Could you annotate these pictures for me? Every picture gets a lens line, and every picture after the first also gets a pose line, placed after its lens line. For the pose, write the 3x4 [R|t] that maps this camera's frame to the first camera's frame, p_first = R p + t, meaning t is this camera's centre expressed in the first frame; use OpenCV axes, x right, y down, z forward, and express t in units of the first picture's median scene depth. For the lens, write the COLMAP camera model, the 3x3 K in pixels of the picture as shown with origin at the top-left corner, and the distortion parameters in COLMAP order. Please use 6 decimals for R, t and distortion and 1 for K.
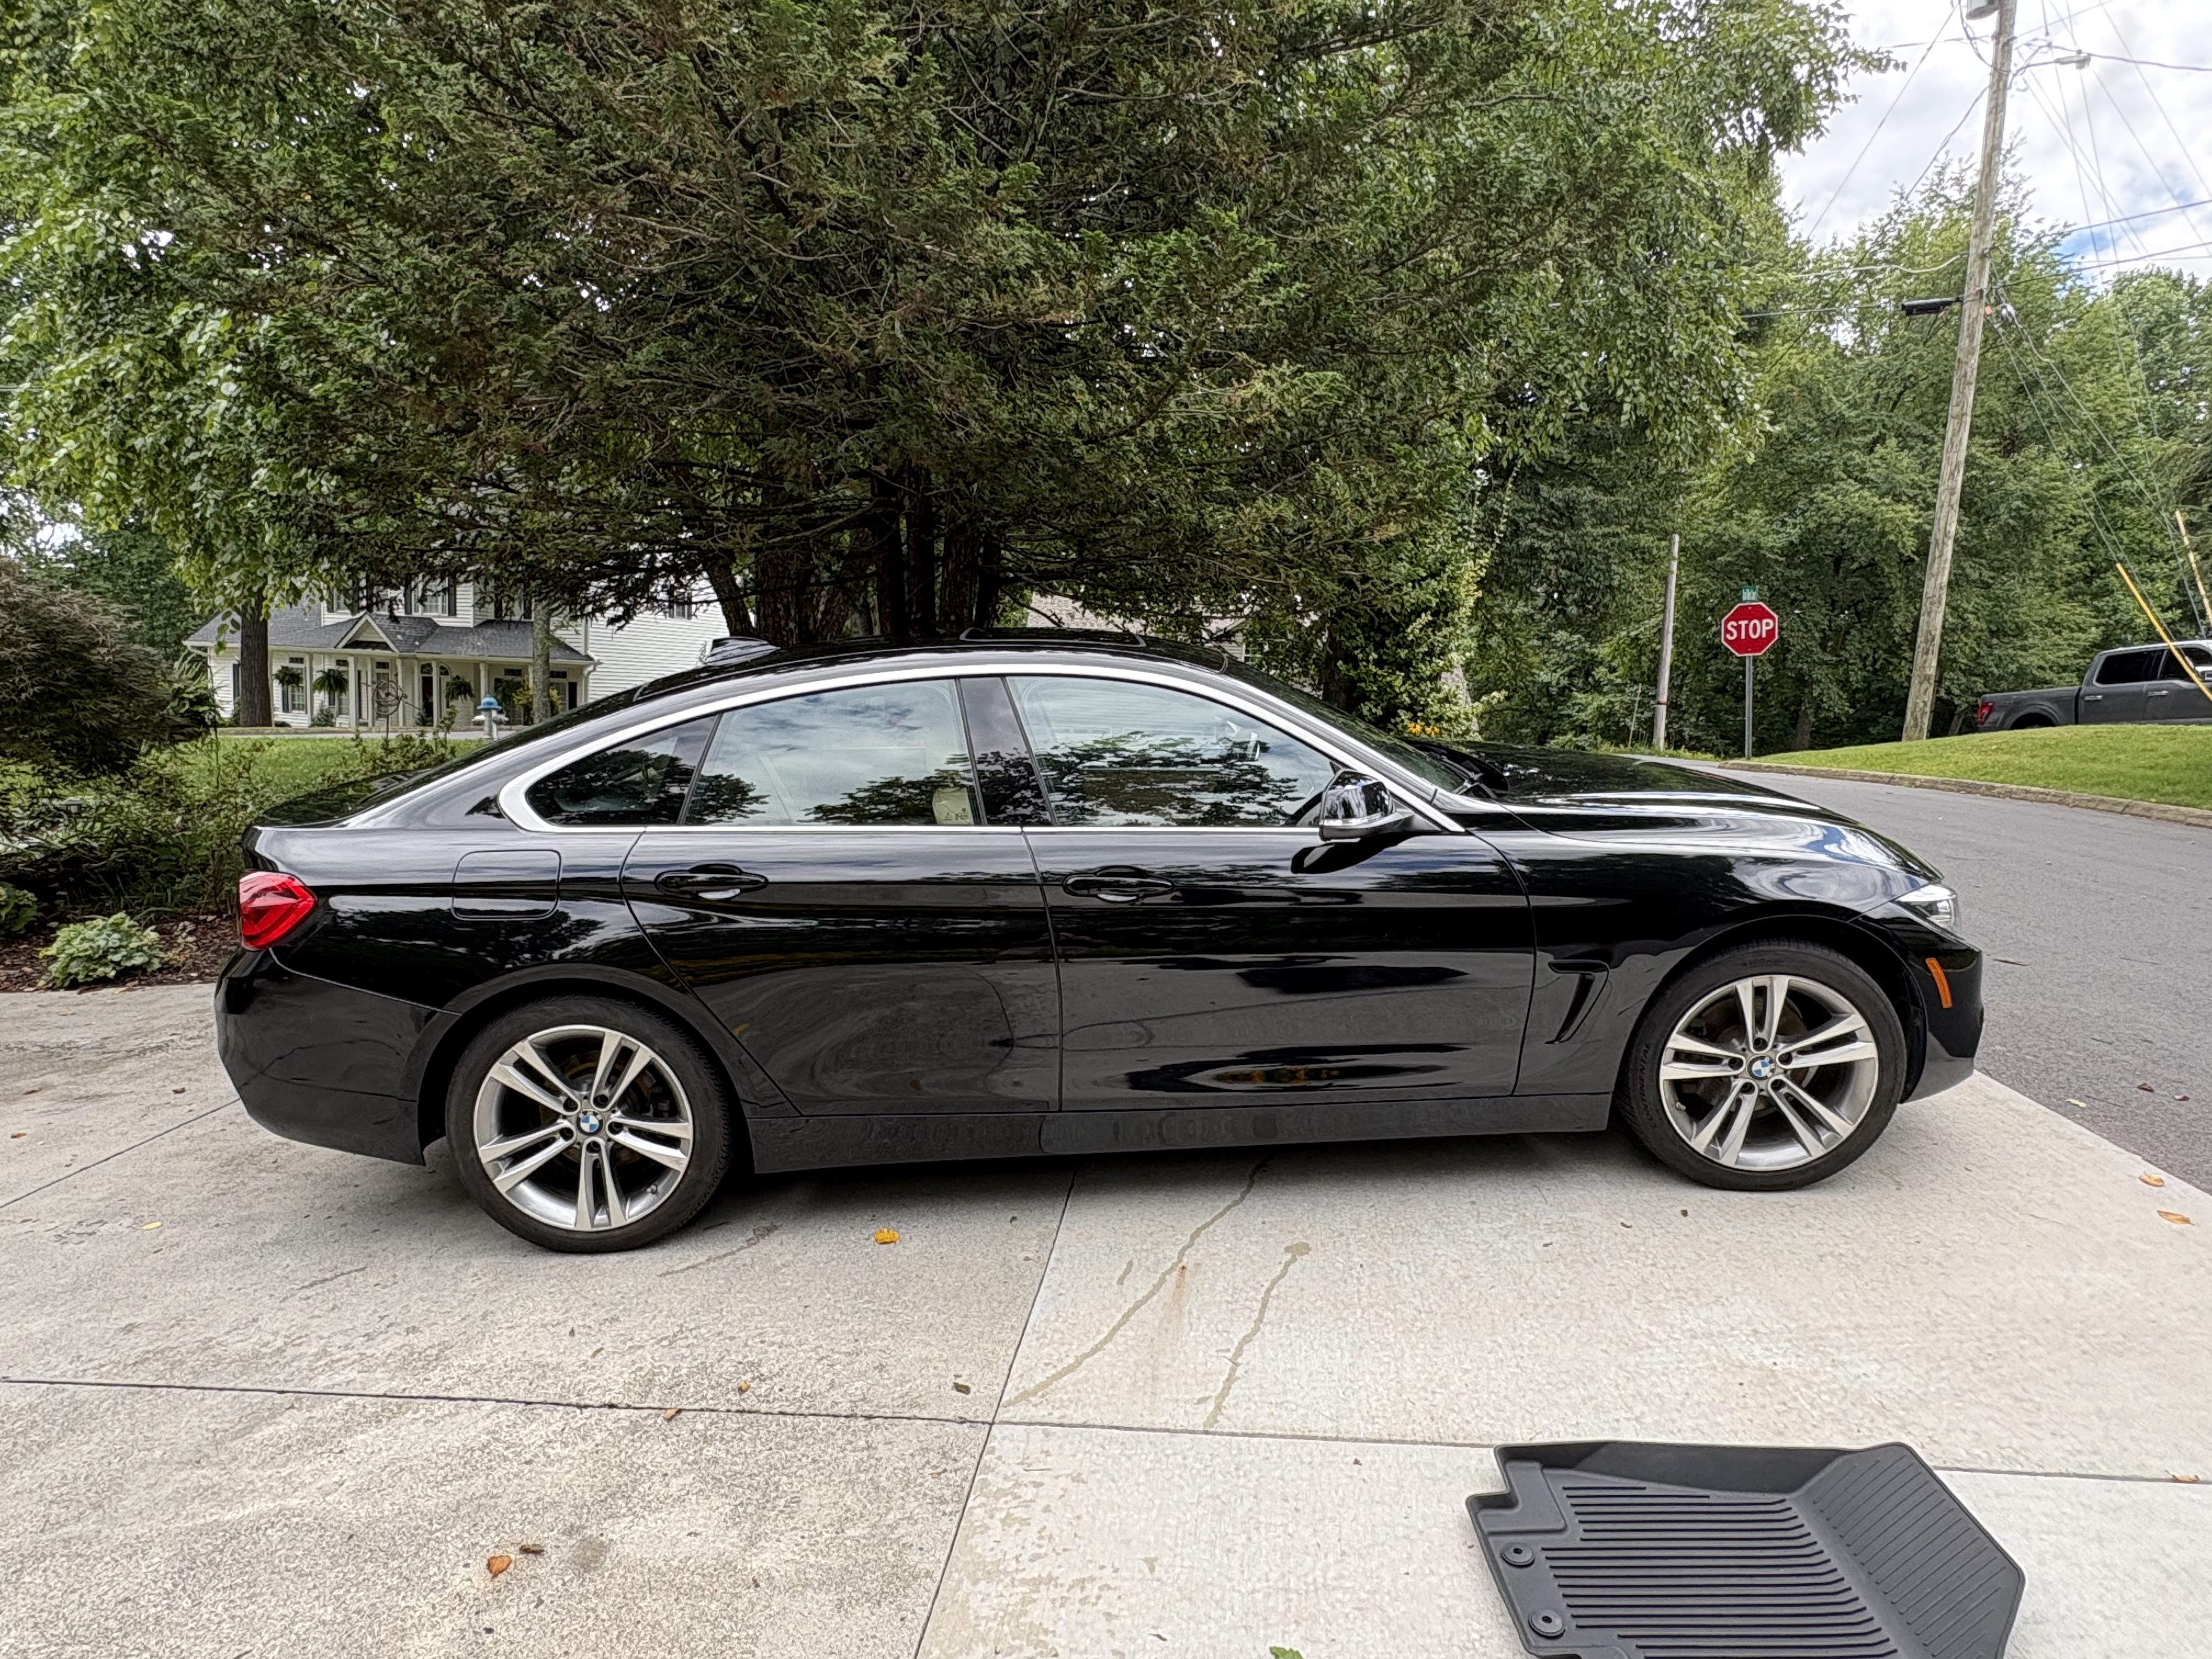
lens RADIAL K [[1289.9, 0, 1106.7], [0, 1289.9, 837.4], [0, 0, 1]] dist [-0.002107, -0.000245]
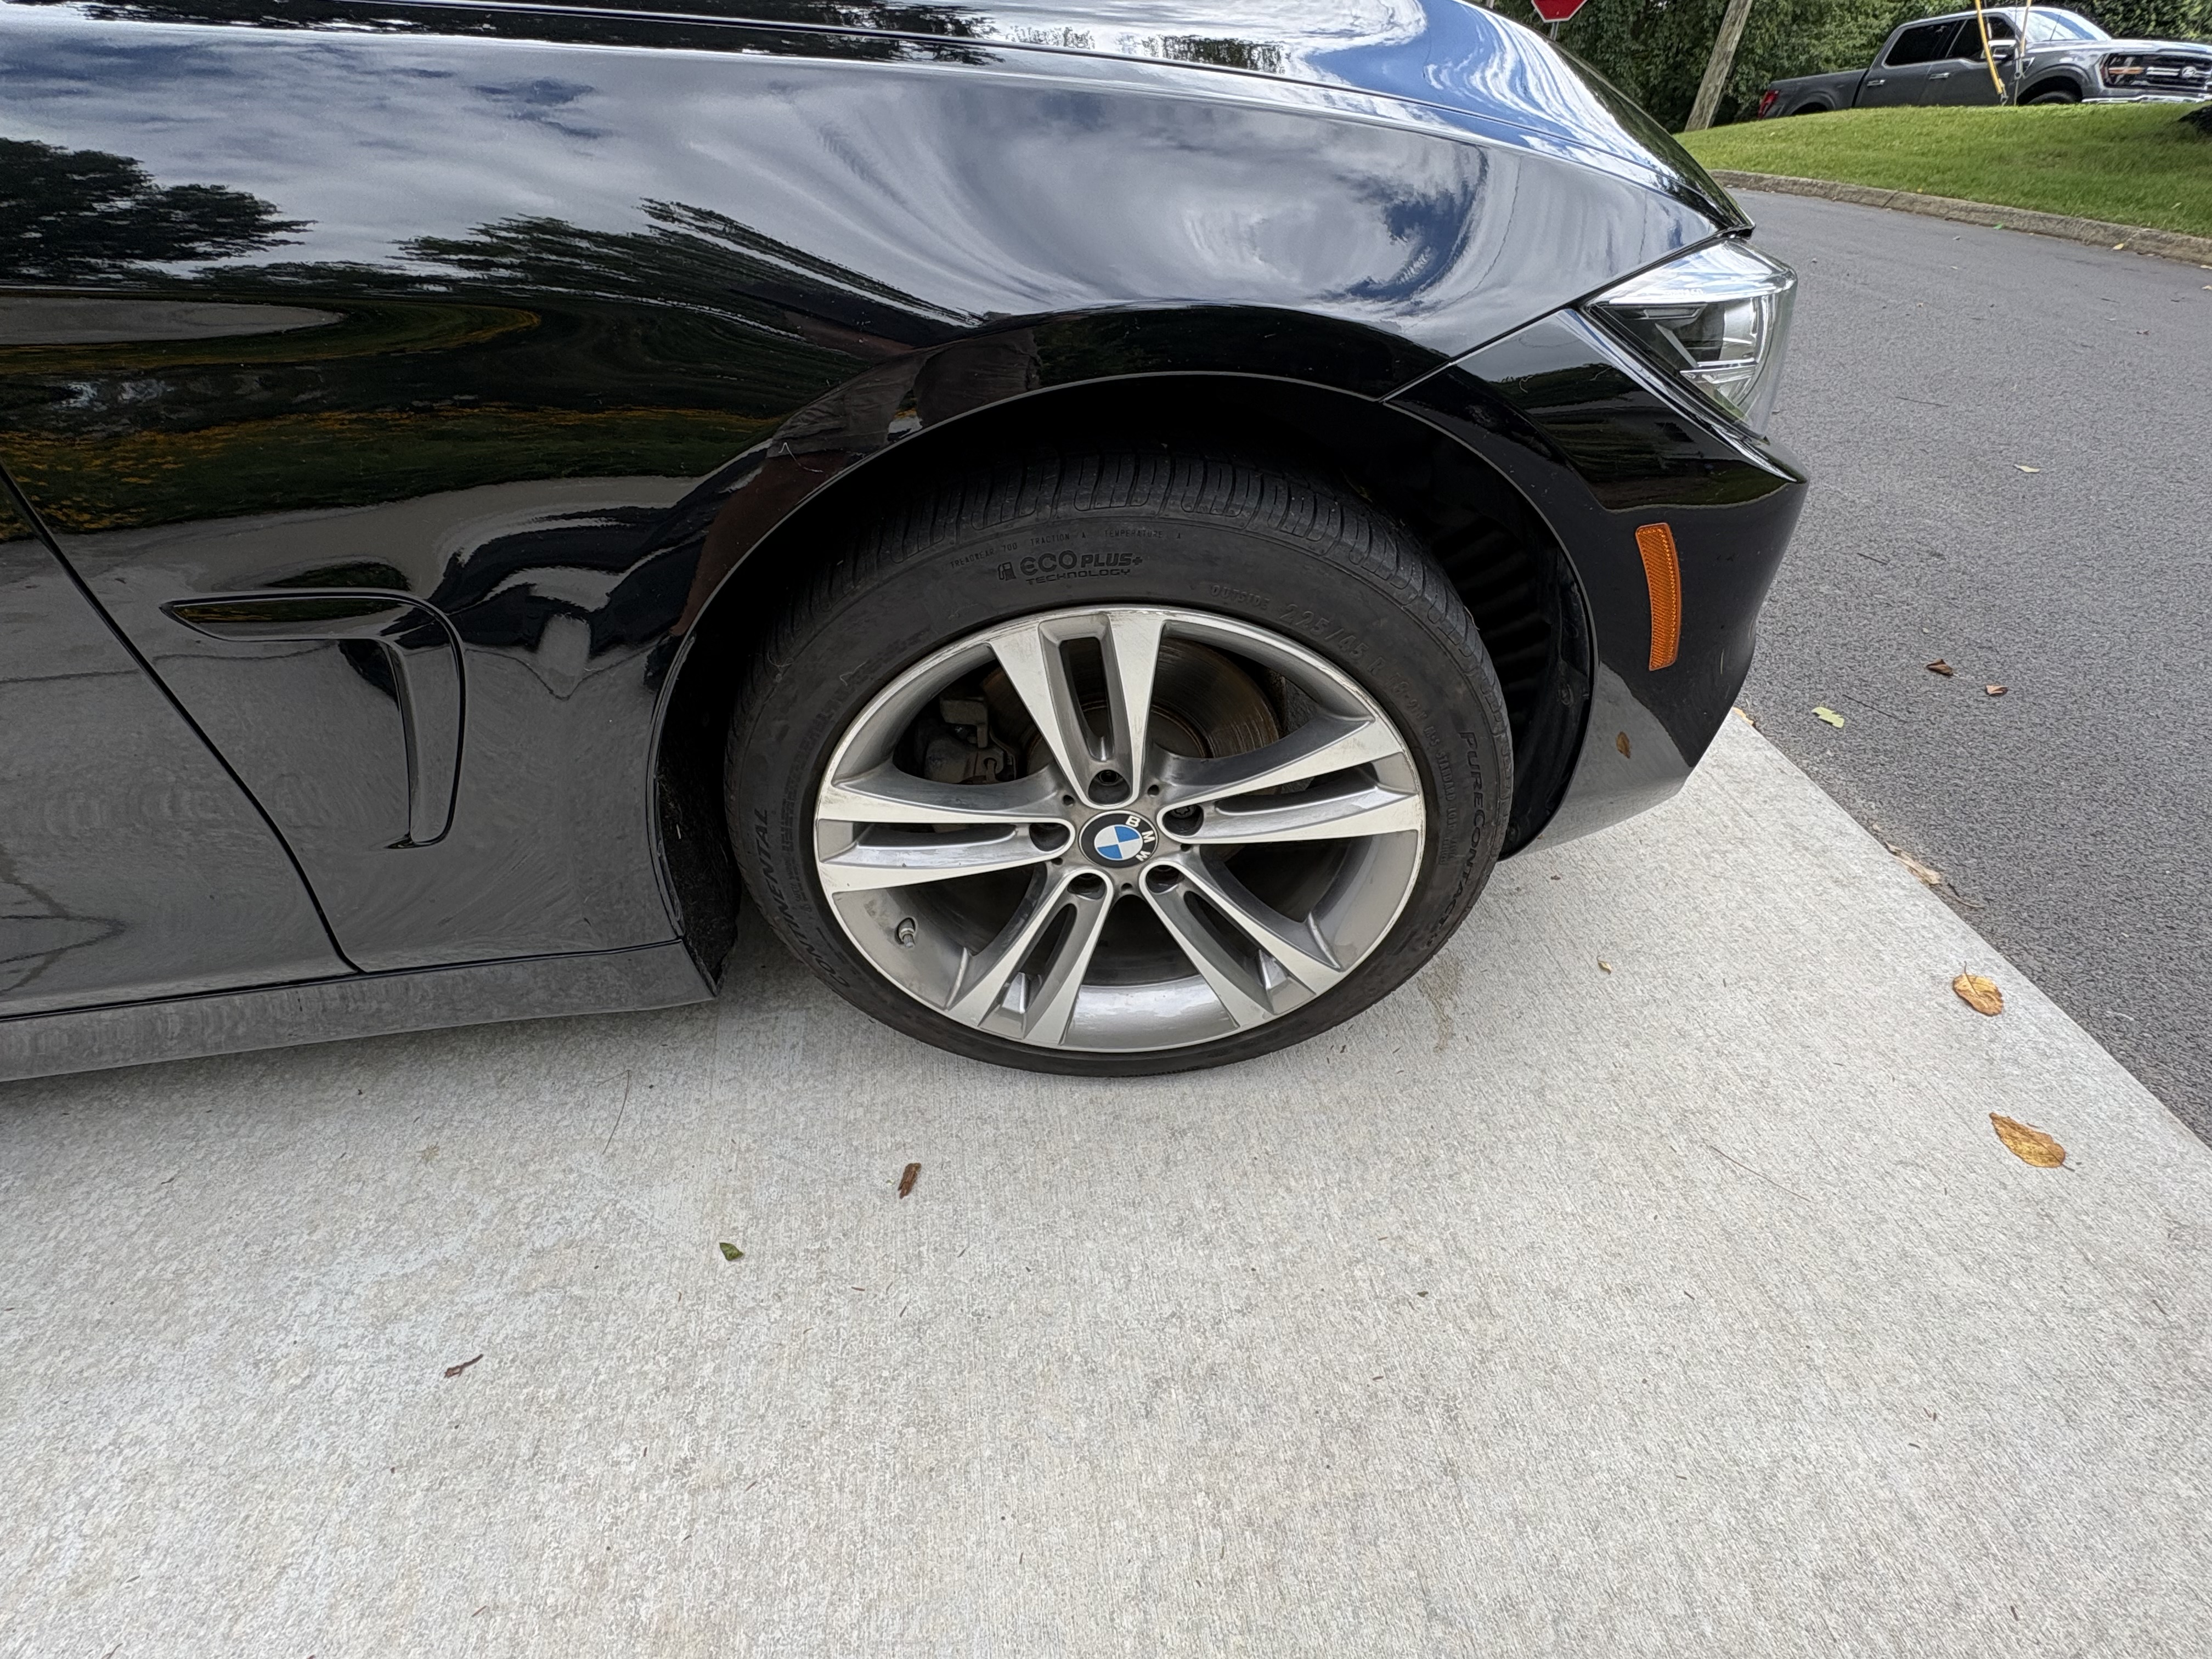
lens RADIAL K [[969.6, 0, 1114.7], [0, 969.6, 830.6], [0, 0, 1]] dist [-0.001762, 0.000528]
pose [[0.994433, -0.057810, 0.088102, 0.476498], [0.004999, 0.861019, 0.508548, 0.039695], [-0.105256, -0.505277, 0.856514, 0.761805]]
